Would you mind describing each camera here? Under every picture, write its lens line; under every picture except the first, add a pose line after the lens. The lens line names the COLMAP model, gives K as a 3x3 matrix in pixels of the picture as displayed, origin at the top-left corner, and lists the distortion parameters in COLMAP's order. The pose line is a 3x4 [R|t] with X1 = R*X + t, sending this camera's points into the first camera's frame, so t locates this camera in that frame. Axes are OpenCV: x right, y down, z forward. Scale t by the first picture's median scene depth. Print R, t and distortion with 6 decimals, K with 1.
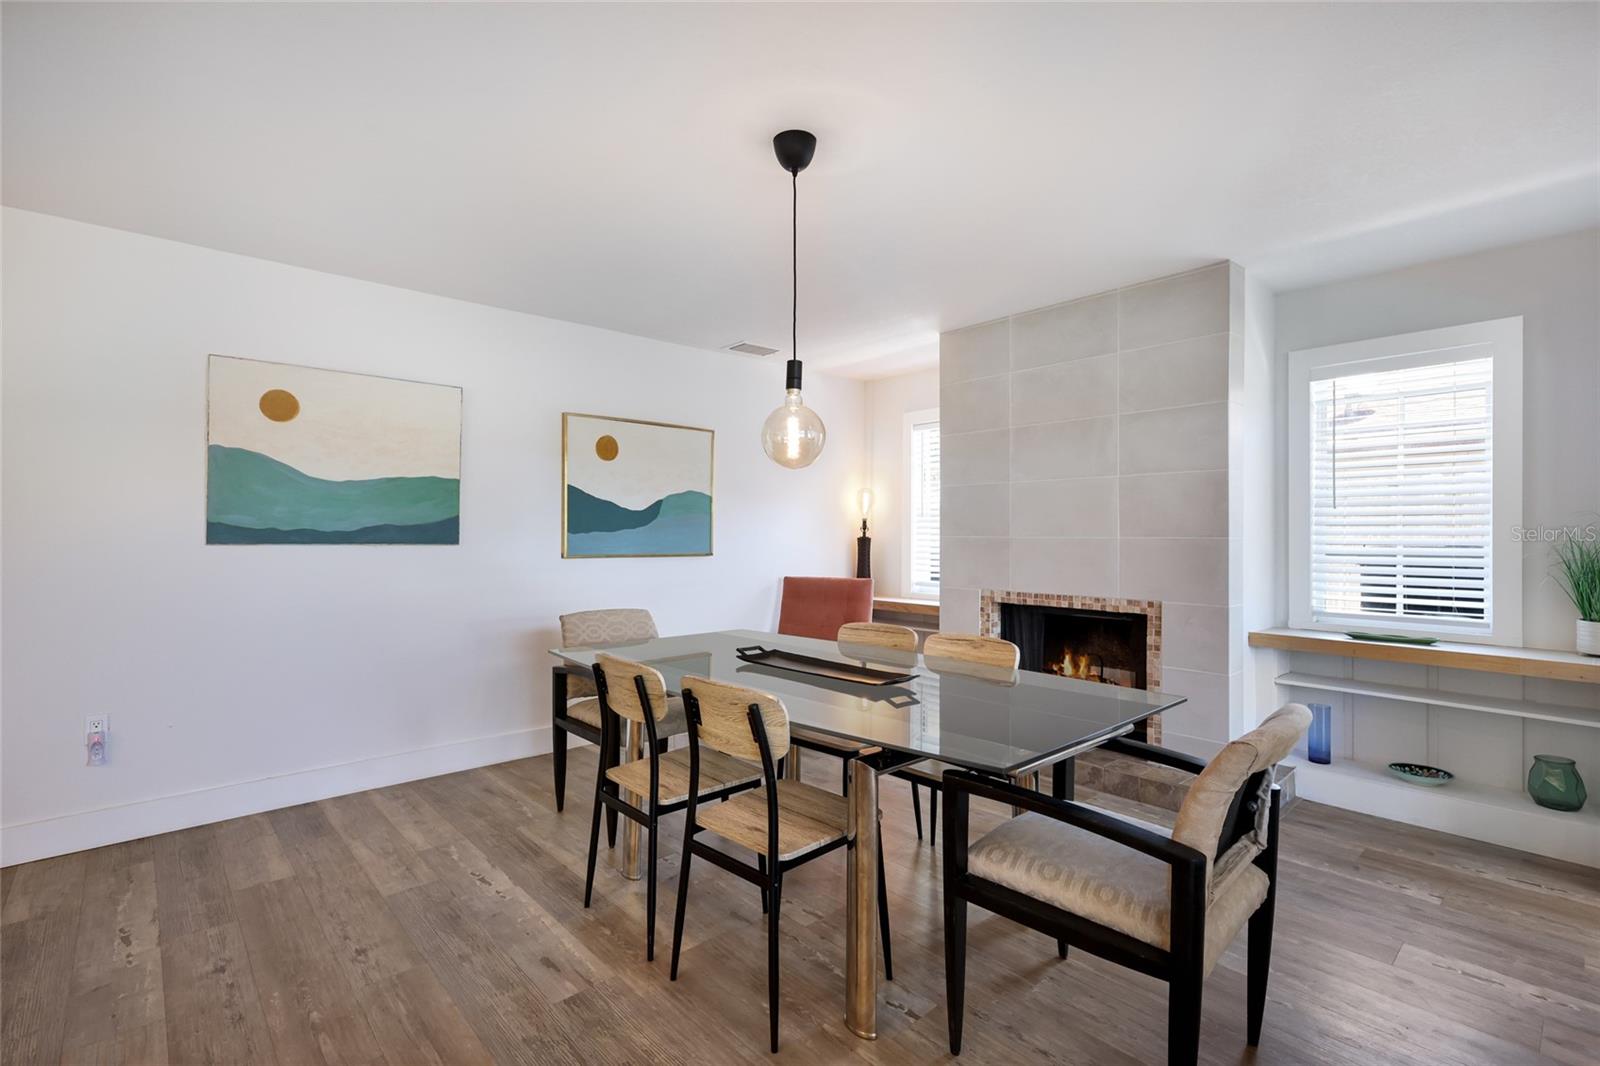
lens RADIAL K [[732.9, 0, 797.8], [0, 732.9, 529.3], [0, 0, 1]] dist [0.006362, 0.001846]
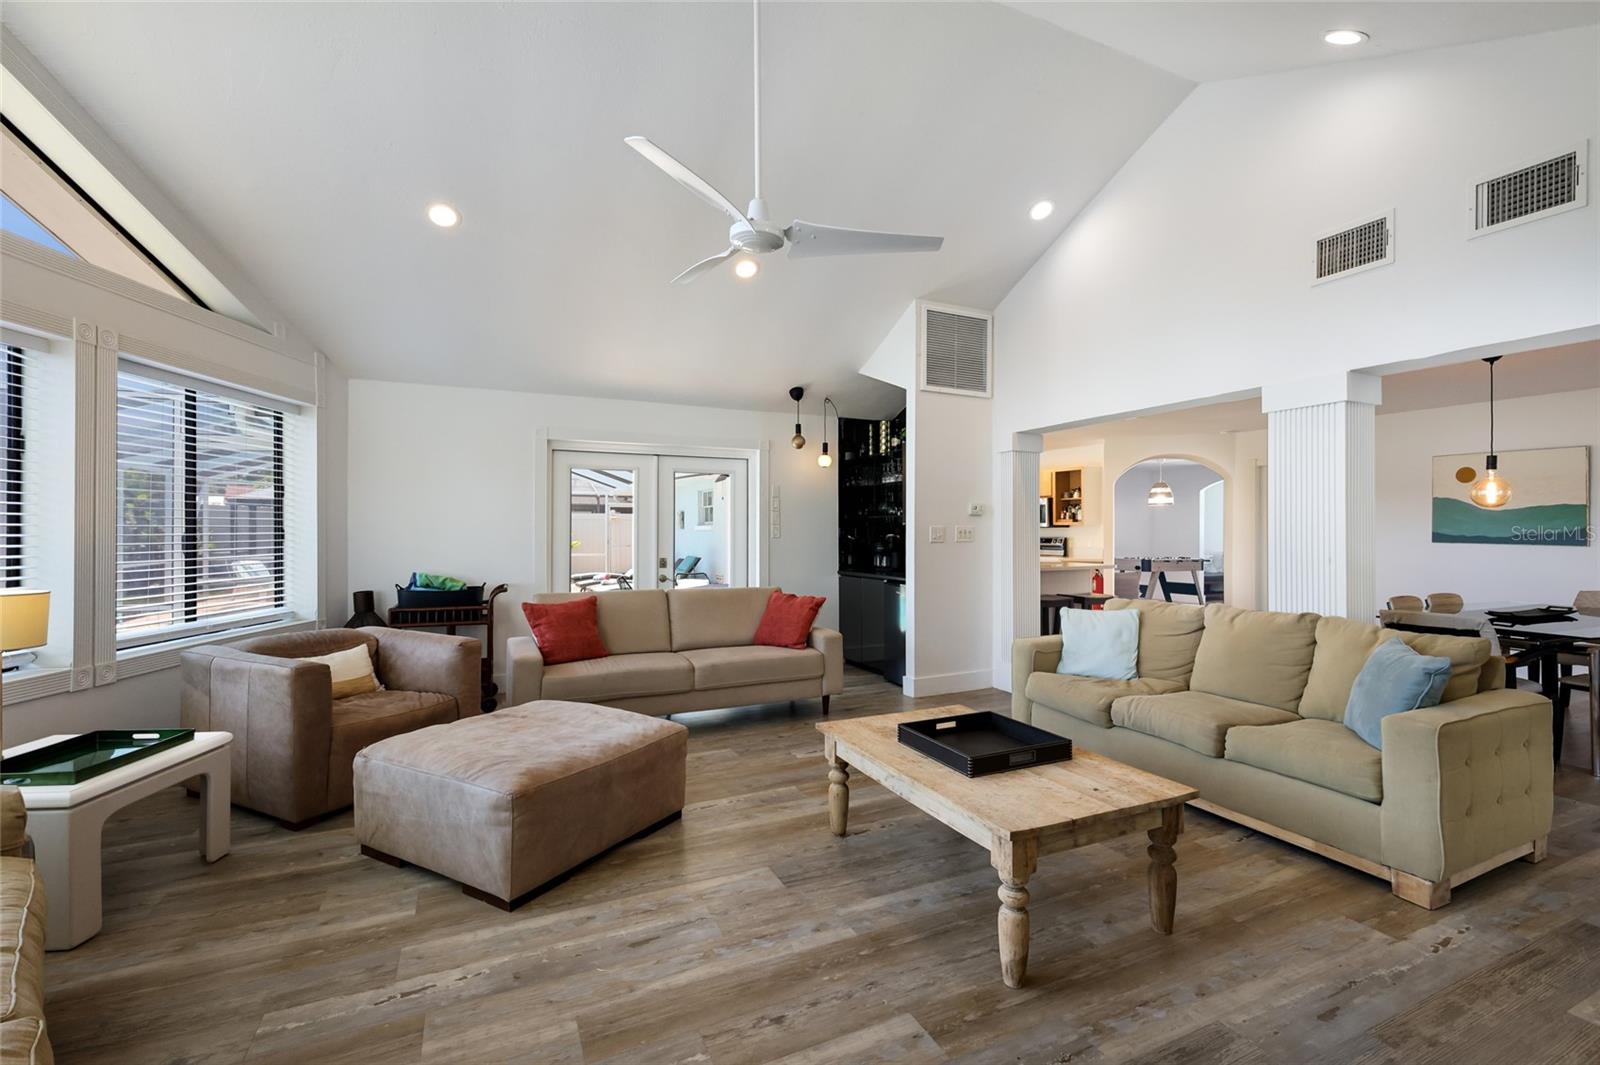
lens RADIAL K [[708.5, 0, 811.0], [0, 708.5, 530.6], [0, 0, 1]] dist [0.013017, 0.001121]
pose [[-0.285298, -0.001628, -0.958438, 1.565117], [0.000790, 0.999998, -0.001934, -0.011911], [0.958439, -0.001309, -0.285296, -0.152252]]
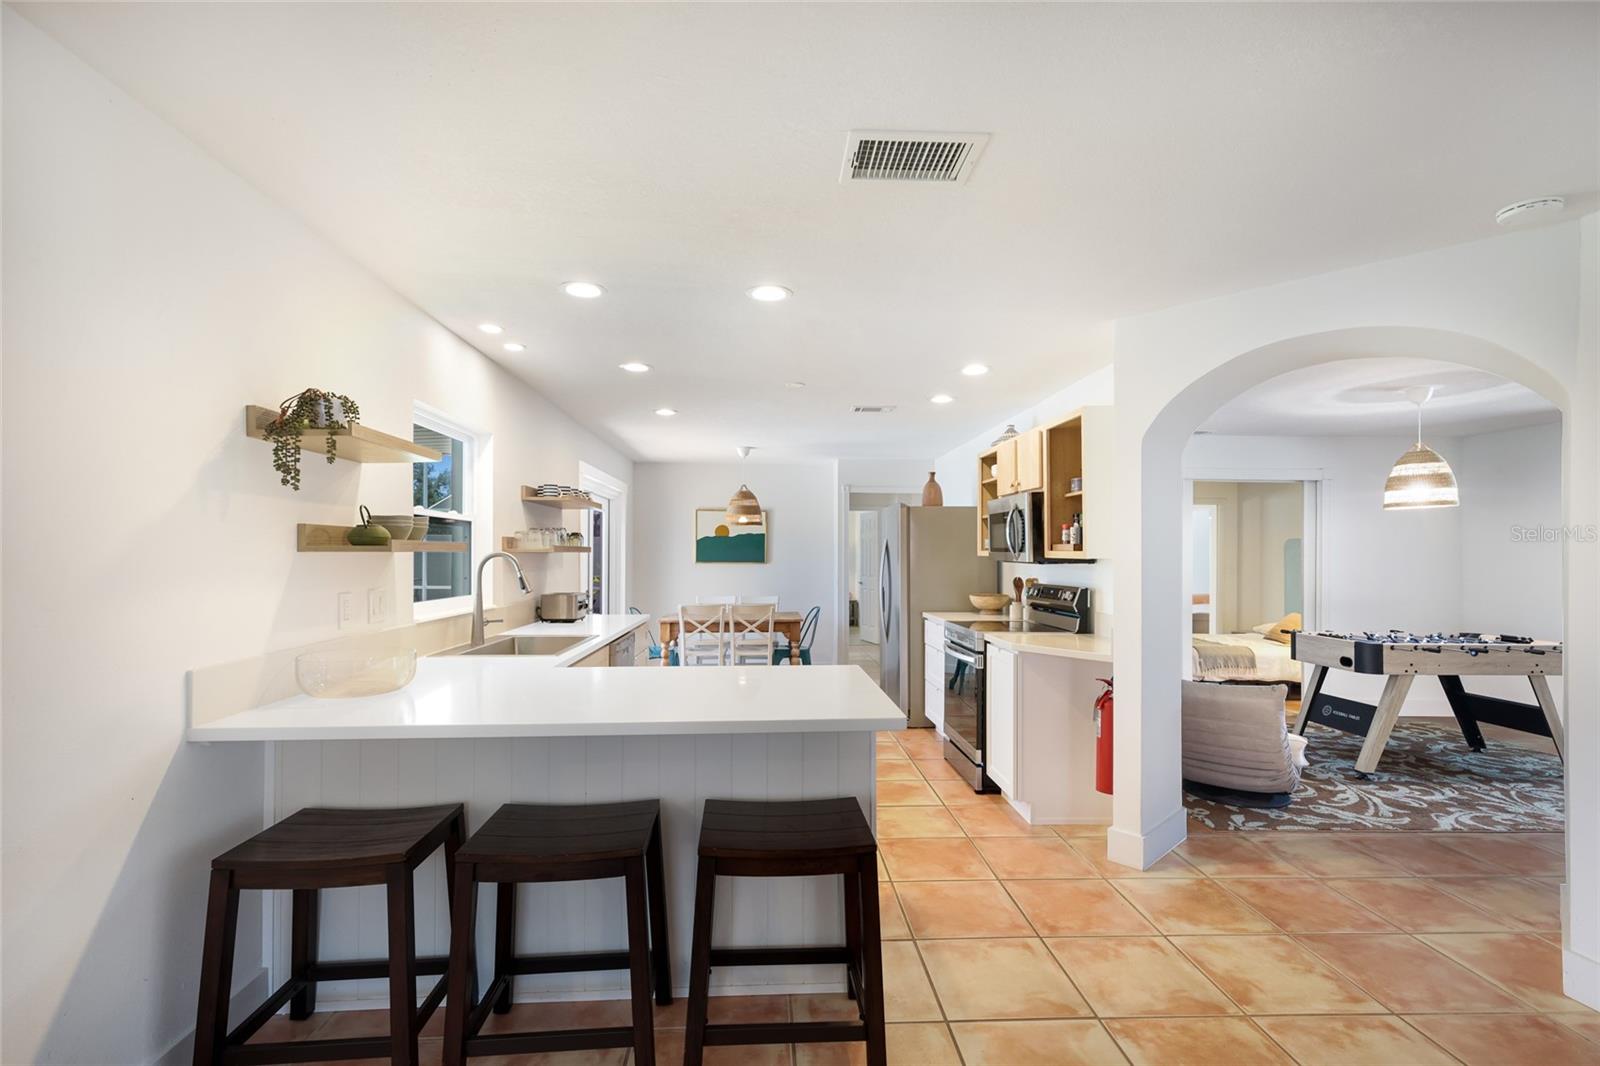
lens RADIAL K [[732.9, 0, 792.8], [0, 732.9, 546.6], [0, 0, 1]] dist [0.006362, 0.001846]
pose [[-0.634680, -0.011069, -0.772696, -0.164112], [-0.001714, 0.999915, -0.012915, -0.040793], [0.772773, -0.006872, -0.634645, 0.397417]]
